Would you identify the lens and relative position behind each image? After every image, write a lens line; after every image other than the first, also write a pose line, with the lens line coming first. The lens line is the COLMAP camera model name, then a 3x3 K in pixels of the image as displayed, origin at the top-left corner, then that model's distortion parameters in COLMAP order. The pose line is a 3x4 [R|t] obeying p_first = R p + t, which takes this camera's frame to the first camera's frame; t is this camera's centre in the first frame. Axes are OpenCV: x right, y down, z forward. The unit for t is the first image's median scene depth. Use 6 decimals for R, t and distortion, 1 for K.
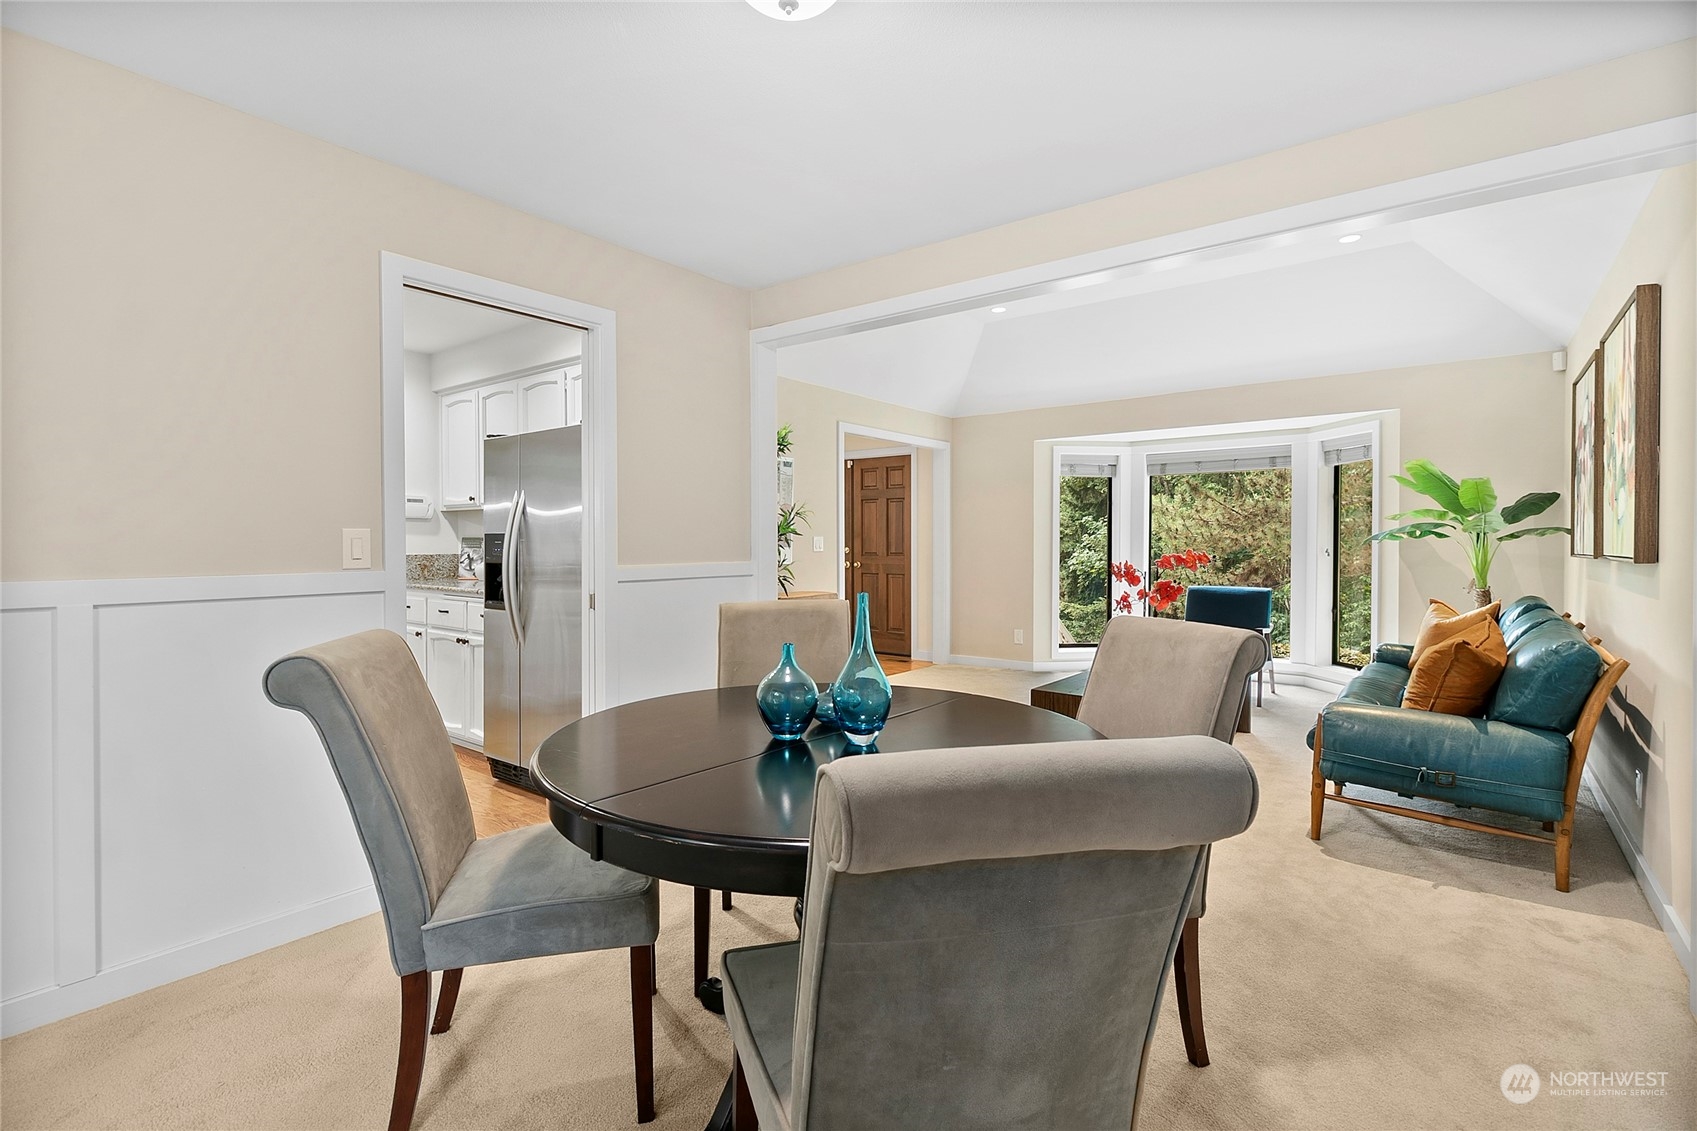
lens RADIAL K [[793.7, 0, 846.0], [0, 793.7, 560.1], [0, 0, 1]] dist [0.001146, -0.000559]
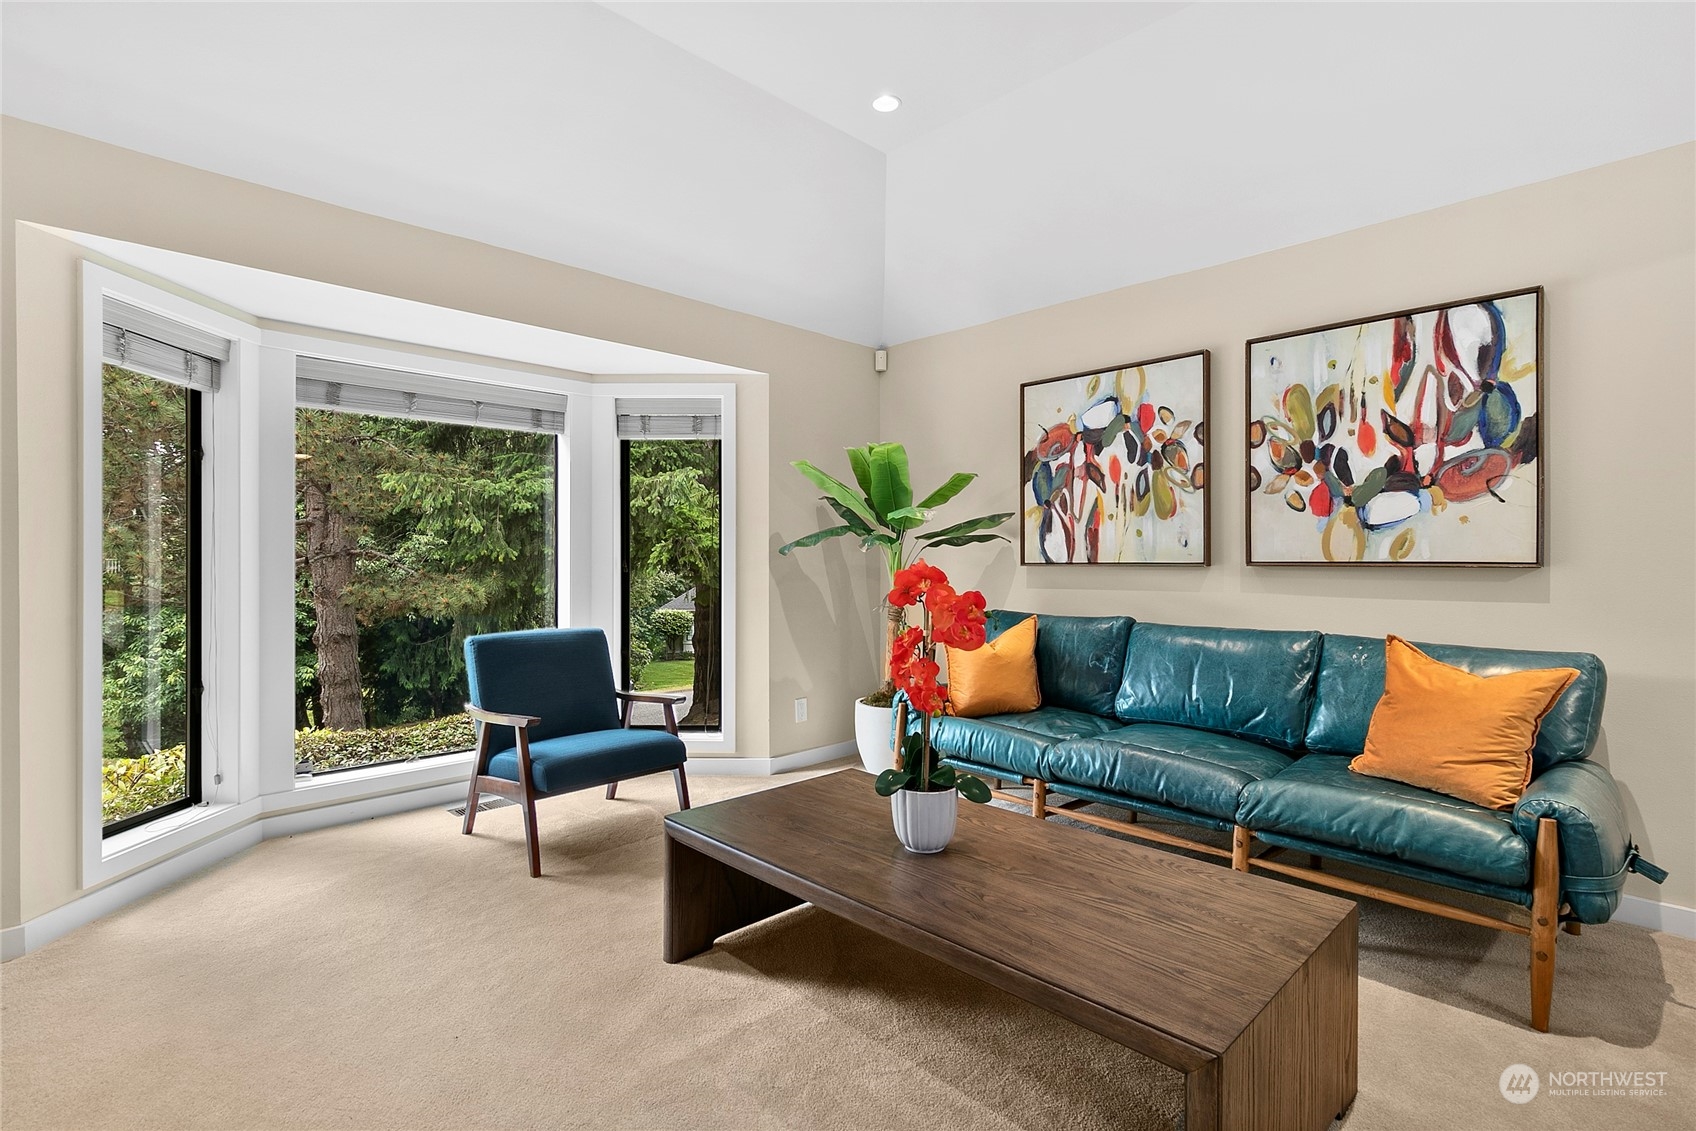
lens RADIAL K [[808.0, 0, 851.5], [0, 808.0, 563.0], [0, 0, 1]] dist [0.000304, -0.000184]
pose [[0.129455, -0.003009, 0.991581, -0.049951], [0.022728, 0.999742, 0.000066, -0.009438], [-0.991325, 0.022528, 0.129490, 0.819158]]
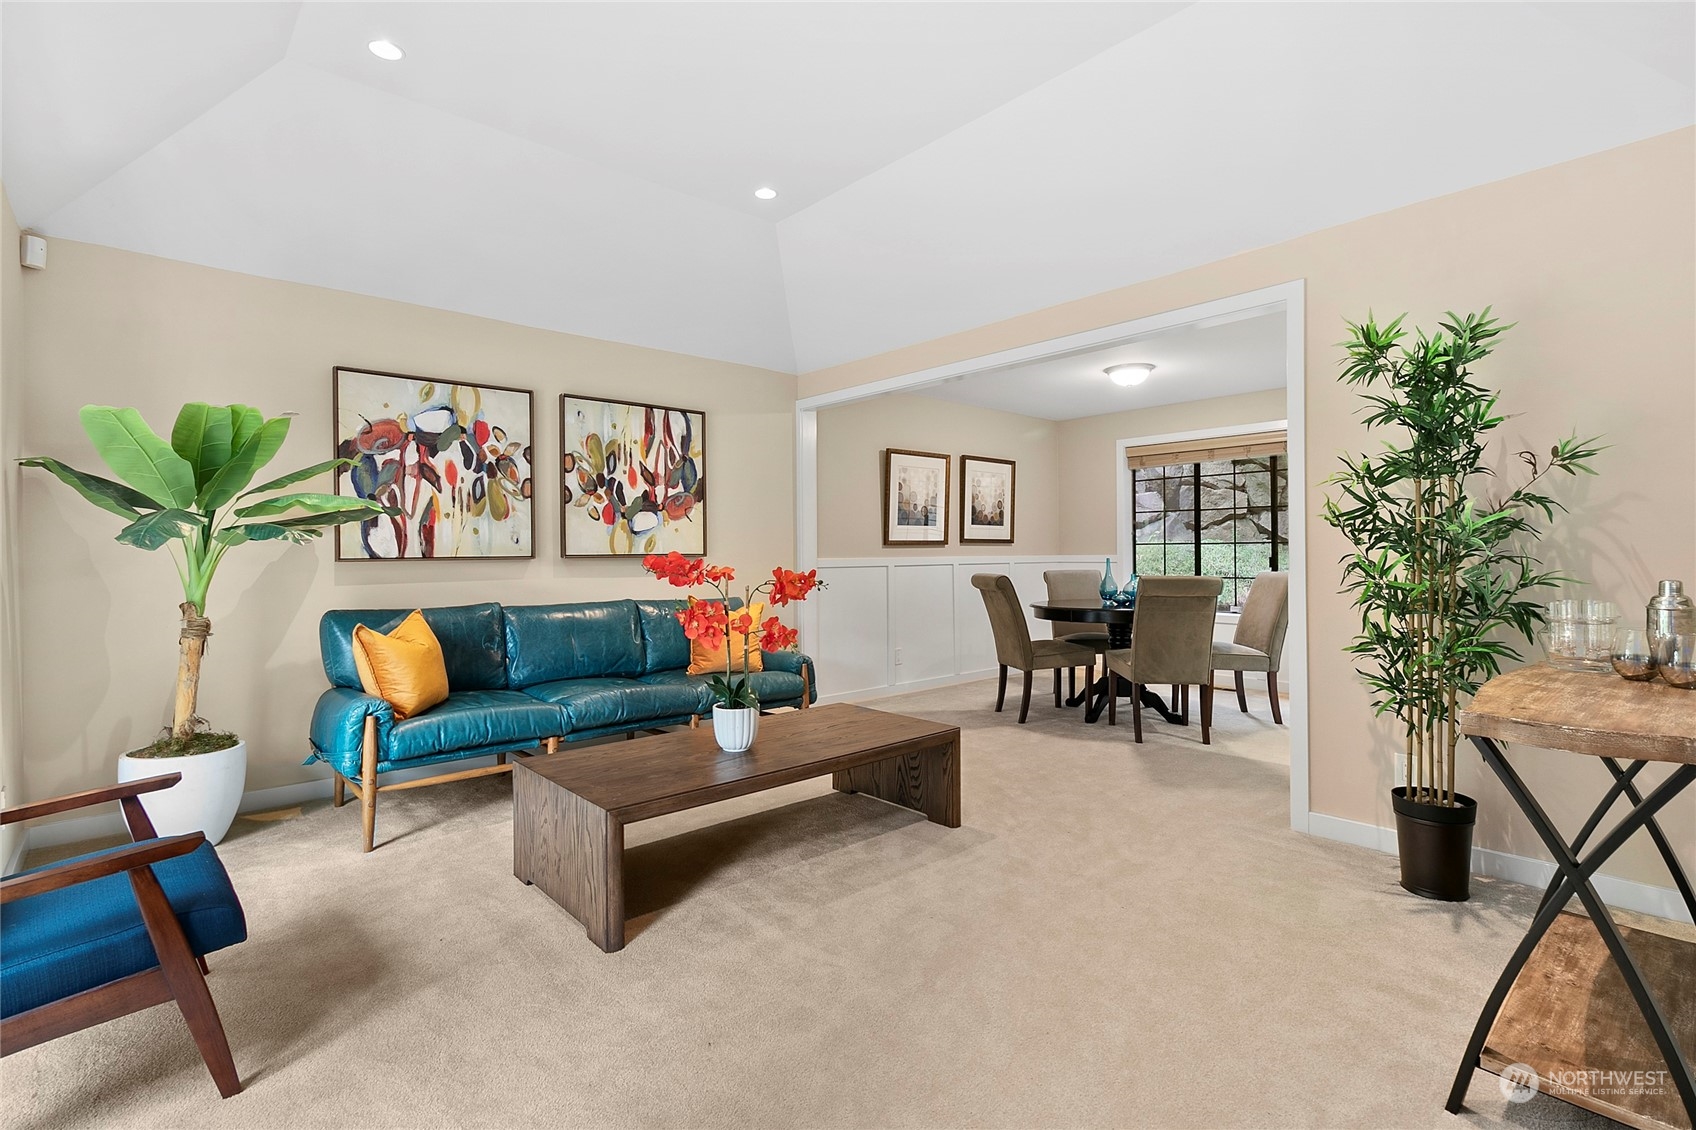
lens RADIAL K [[793.2, 0, 845.5], [0, 793.2, 559.6], [0, 0, 1]] dist [0.001146, -0.000559]
pose [[-0.985213, 0.010235, 0.171030, 0.160568], [0.015477, 0.999450, 0.029341, -0.018130], [-0.170635, 0.031554, -0.984829, 1.345280]]
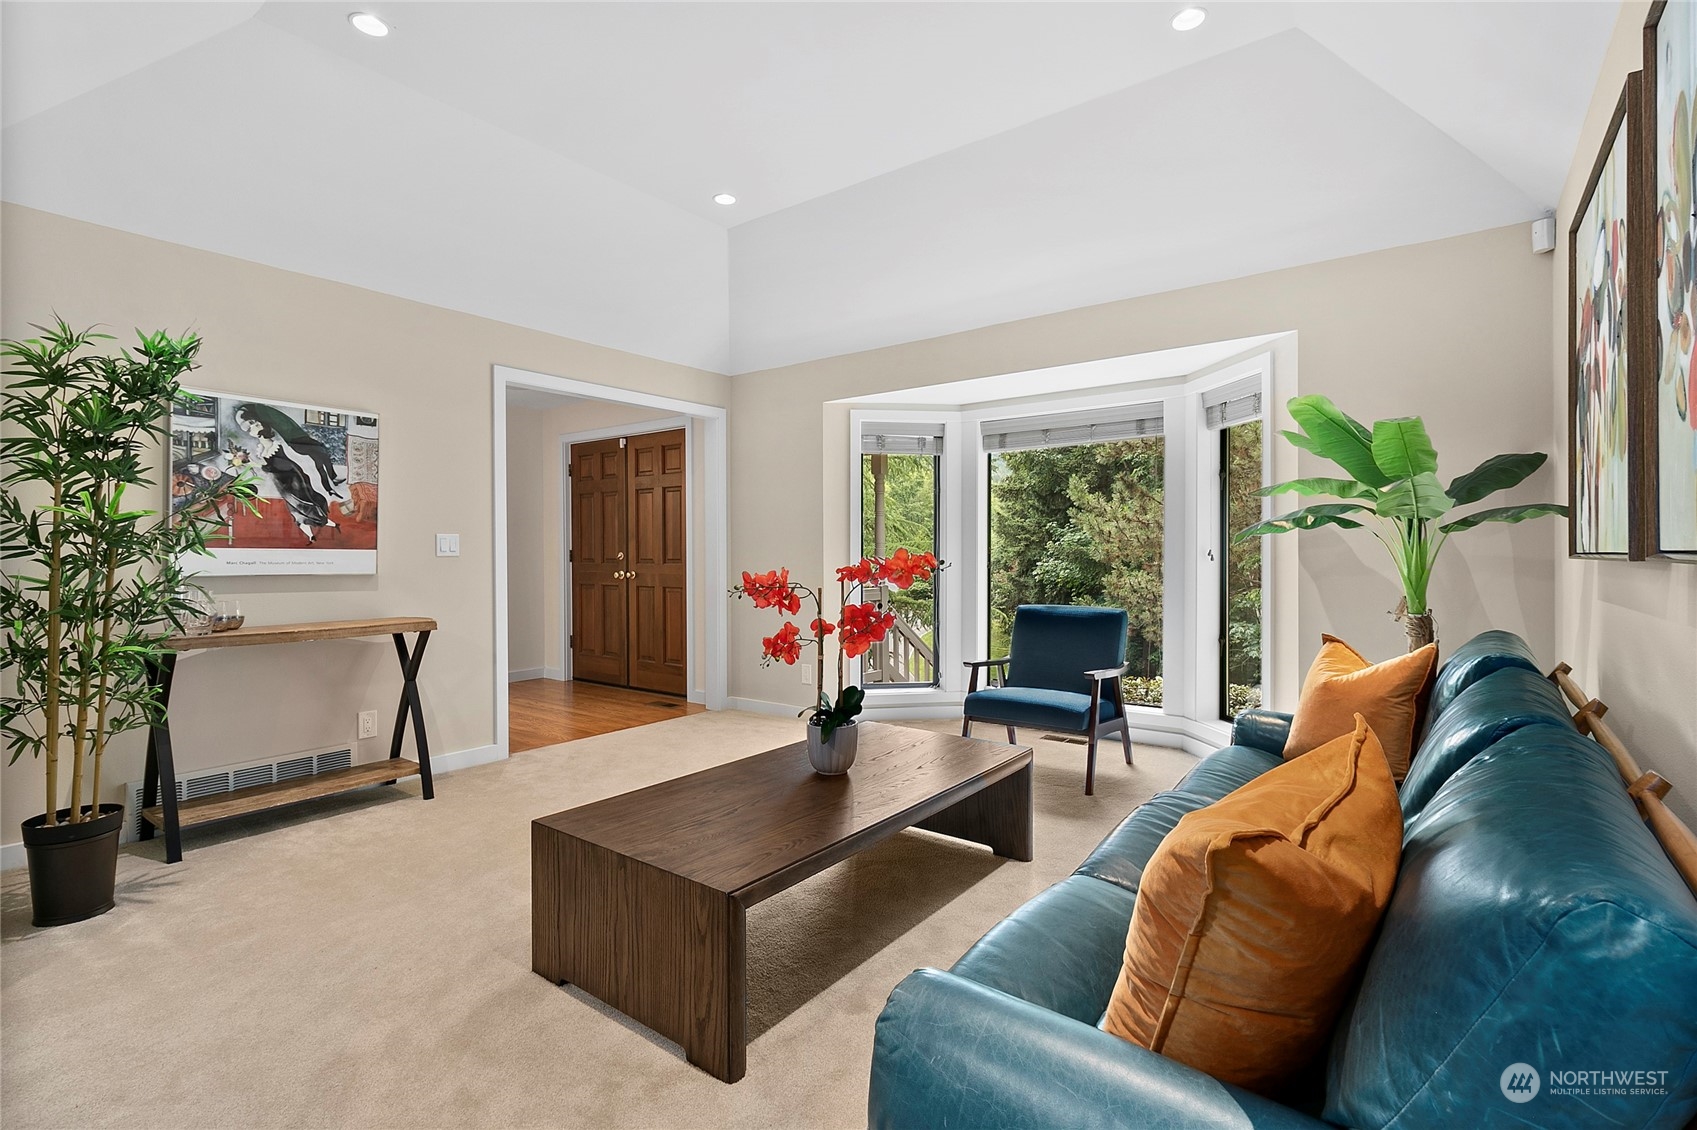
lens RADIAL K [[789.2, 0, 848.5], [0, 789.2, 565.0], [0, 0, 1]] dist [-0.001818, -0.000106]
pose [[0.999936, -0.003897, 0.010606, 0.325562], [0.003946, 0.999982, -0.004558, 0.000652], [-0.010588, 0.004600, 0.999933, 0.366143]]
